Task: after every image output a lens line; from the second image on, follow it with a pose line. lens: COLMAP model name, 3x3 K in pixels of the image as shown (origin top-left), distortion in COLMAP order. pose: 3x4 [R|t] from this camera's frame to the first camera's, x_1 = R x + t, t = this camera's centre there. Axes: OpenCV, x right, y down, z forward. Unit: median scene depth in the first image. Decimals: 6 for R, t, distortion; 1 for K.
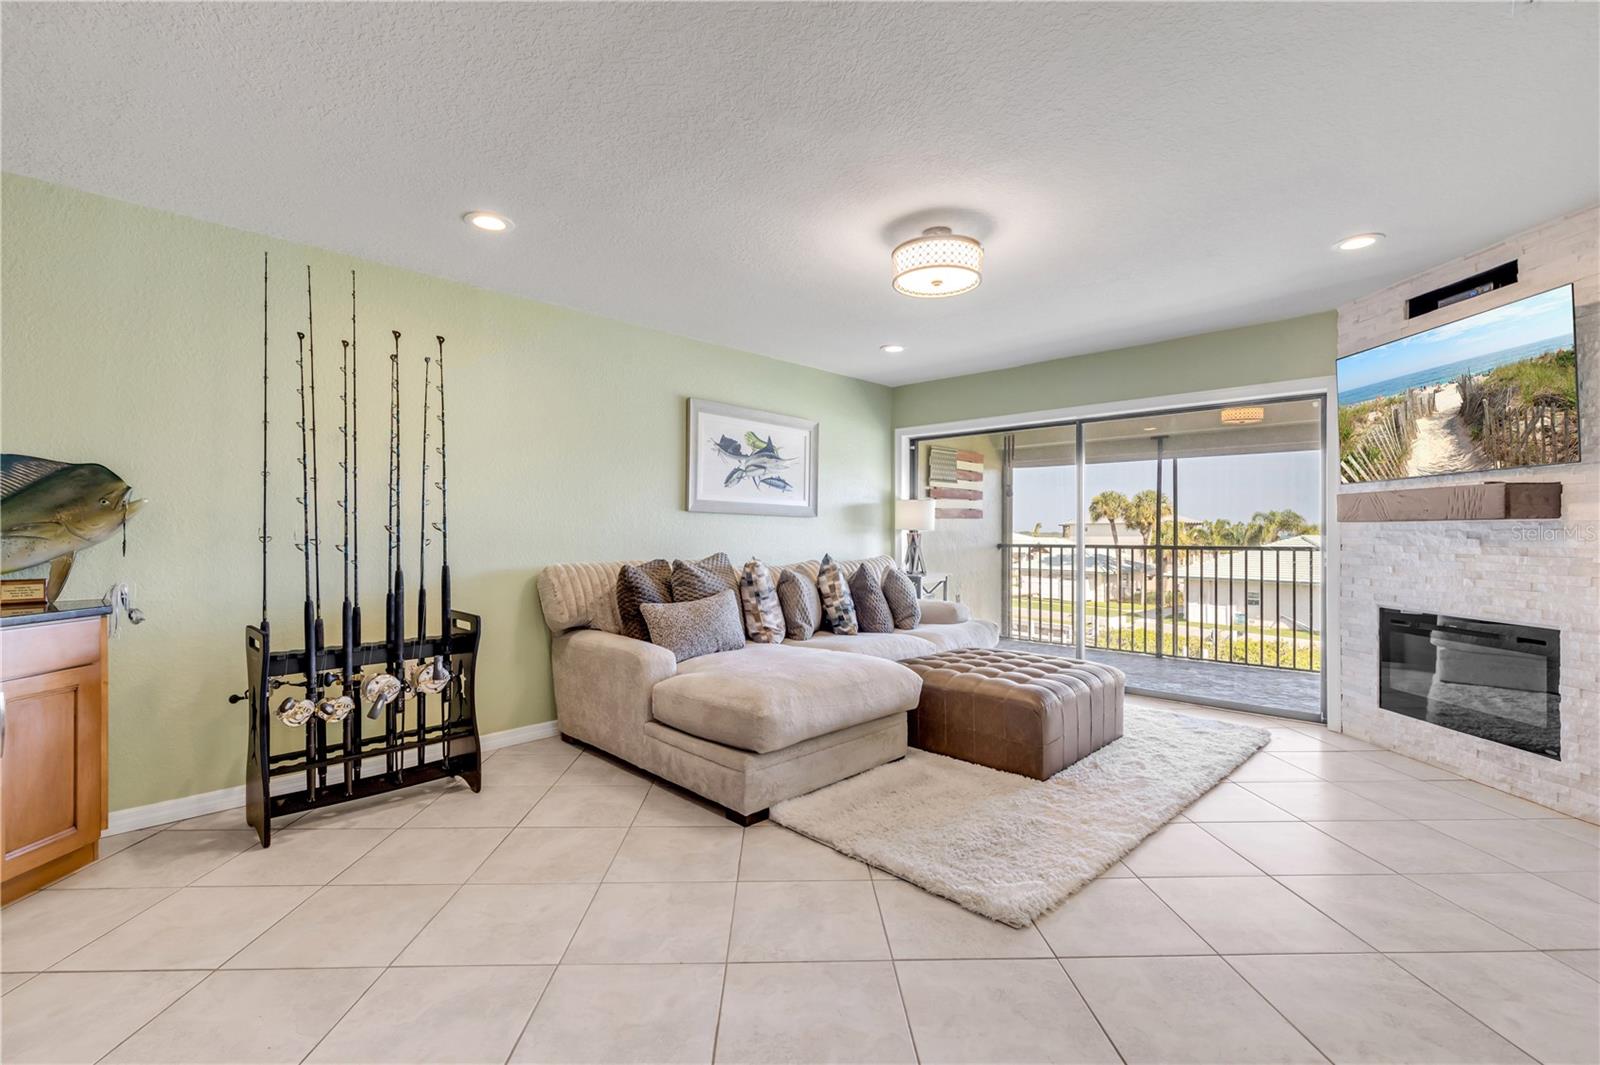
lens RADIAL K [[720.0, 0, 801.1], [0, 720.0, 535.3], [0, 0, 1]] dist [0.006795, -0.001900]
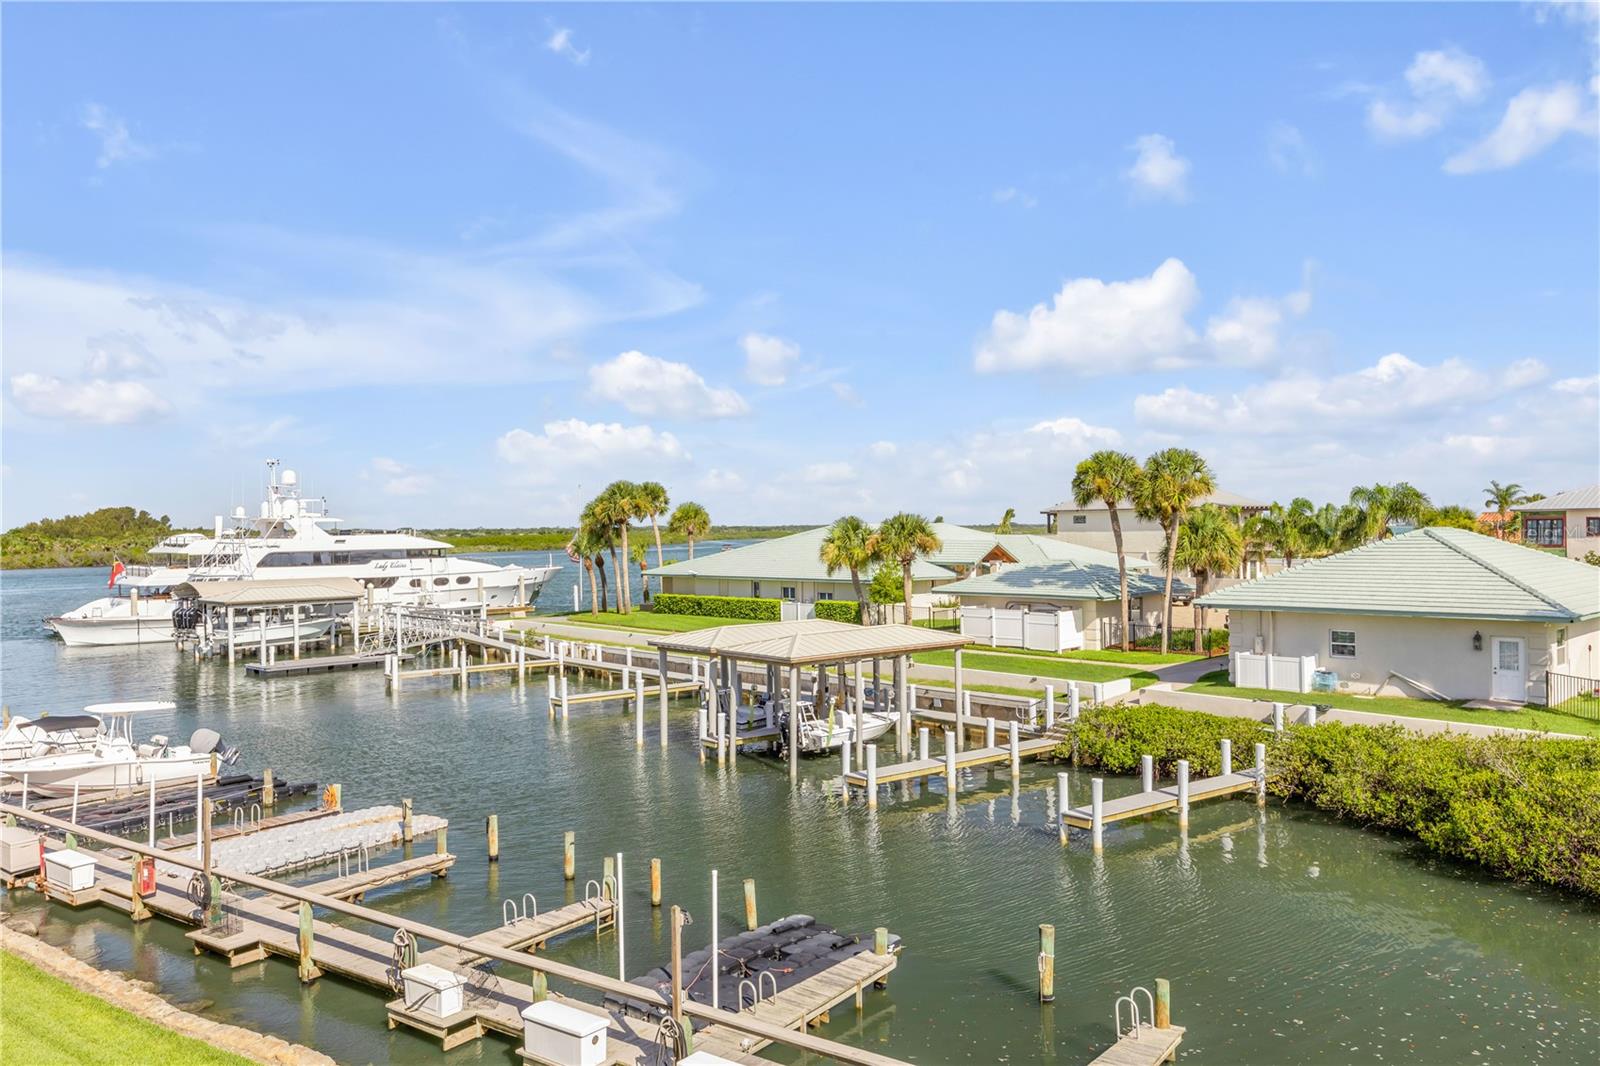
lens RADIAL K [[1217.3, 0, 800.6], [0, 1217.3, 530.1], [0, 0, 1]] dist [0.004345, -0.005964]
pose [[0.991135, -0.011161, 0.132393, 1.023625], [0.011442, 0.999934, -0.001367, -0.027706], [-0.132369, 0.002869, 0.991196, 1.480065]]
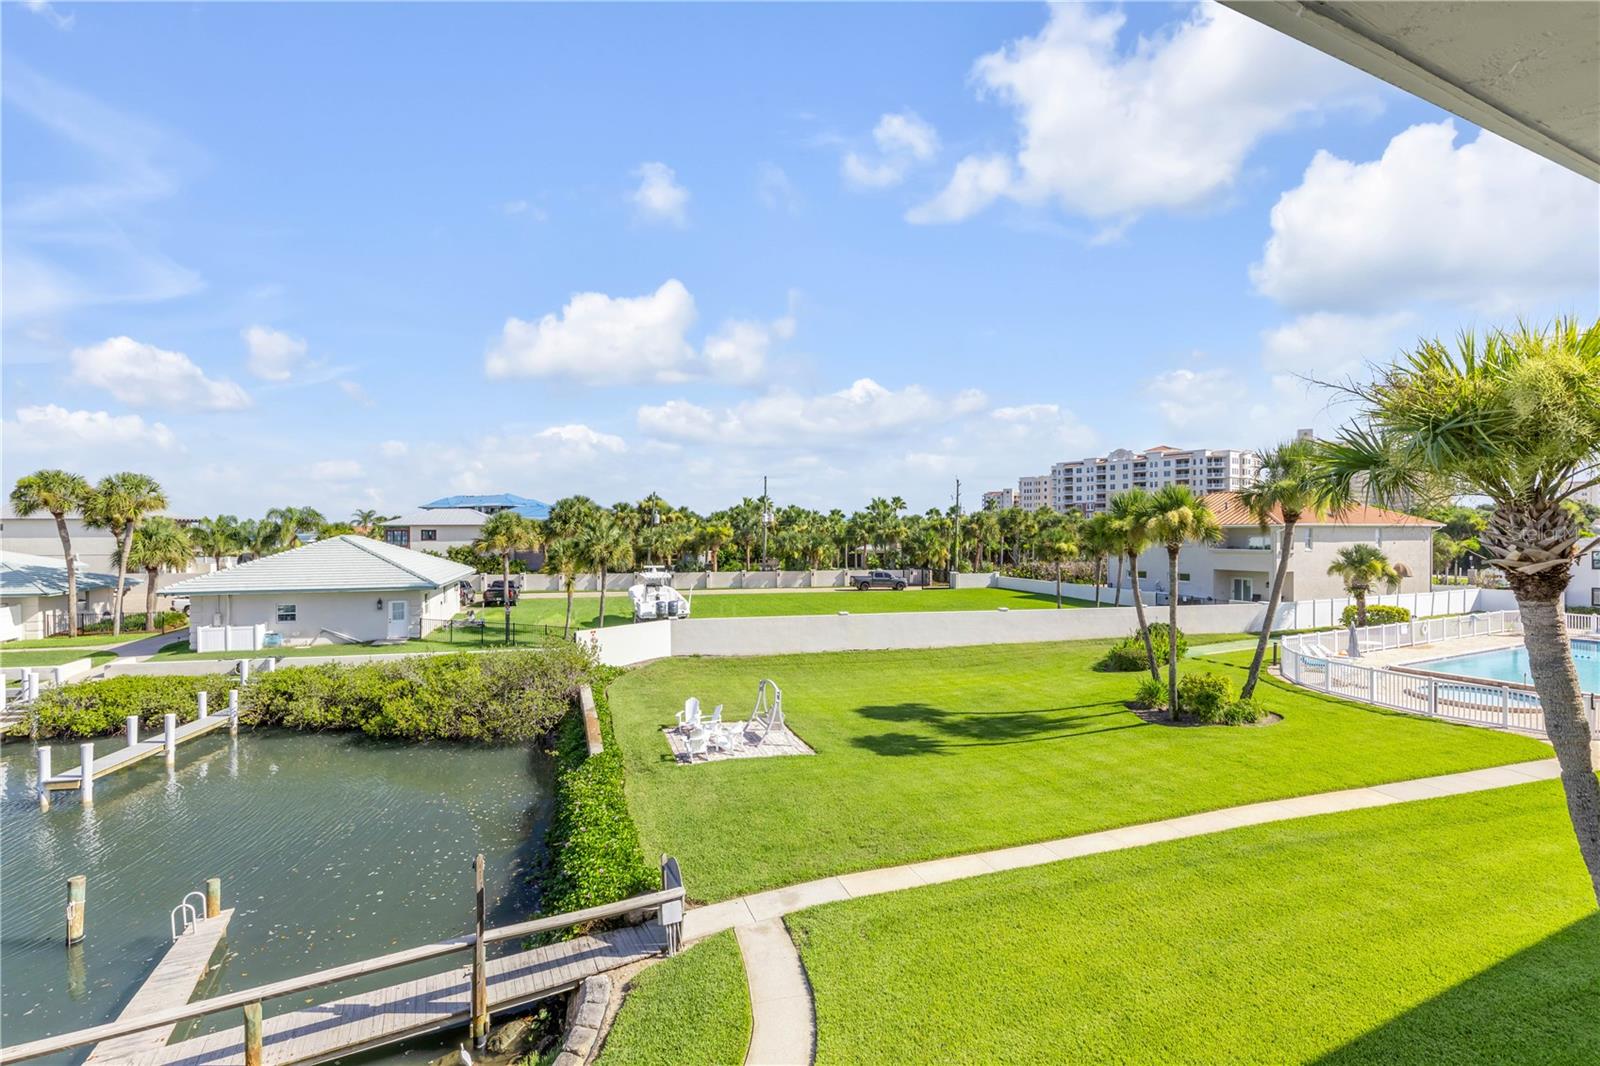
lens RADIAL K [[720.0, 0, 800.6], [0, 720.0, 533.6], [0, 0, 1]] dist [0.006795, -0.001900]
pose [[0.345576, -0.005336, 0.938376, 0.608402], [0.004991, 0.999980, 0.003848, -0.033605], [-0.938378, 0.003354, 0.345596, 1.901314]]
